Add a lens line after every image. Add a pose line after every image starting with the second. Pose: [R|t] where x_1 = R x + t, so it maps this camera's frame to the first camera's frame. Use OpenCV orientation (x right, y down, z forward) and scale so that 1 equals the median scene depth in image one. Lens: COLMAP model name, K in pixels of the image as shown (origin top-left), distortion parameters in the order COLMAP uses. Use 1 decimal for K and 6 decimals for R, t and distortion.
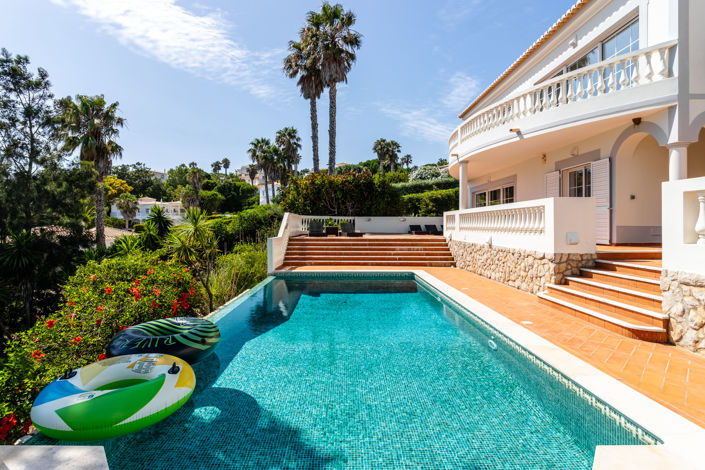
lens RADIAL K [[351.5, 0, 352.5], [0, 351.5, 235.0], [0, 0, 1]] dist [-0.005434, -0.000372]
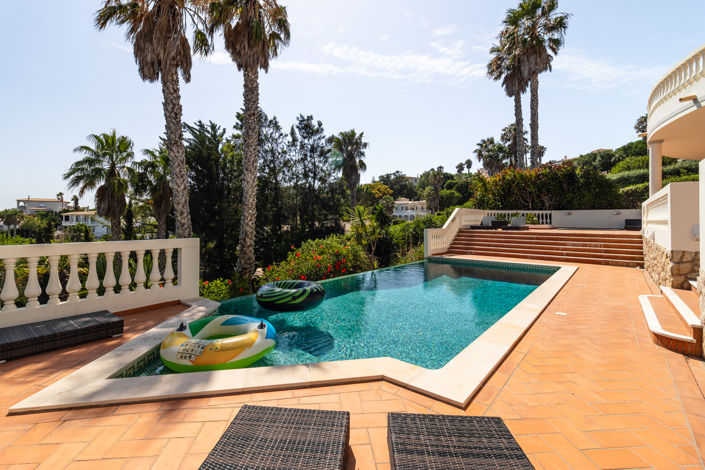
lens RADIAL K [[325.0, 0, 354.0], [0, 325.0, 226.7], [0, 0, 1]] dist [0.003794, 0.000657]
pose [[0.767406, 0.014827, -0.640990, 0.157287], [-0.020549, 0.999788, -0.001475, 0.004253], [0.640832, 0.014303, 0.767548, -0.022817]]
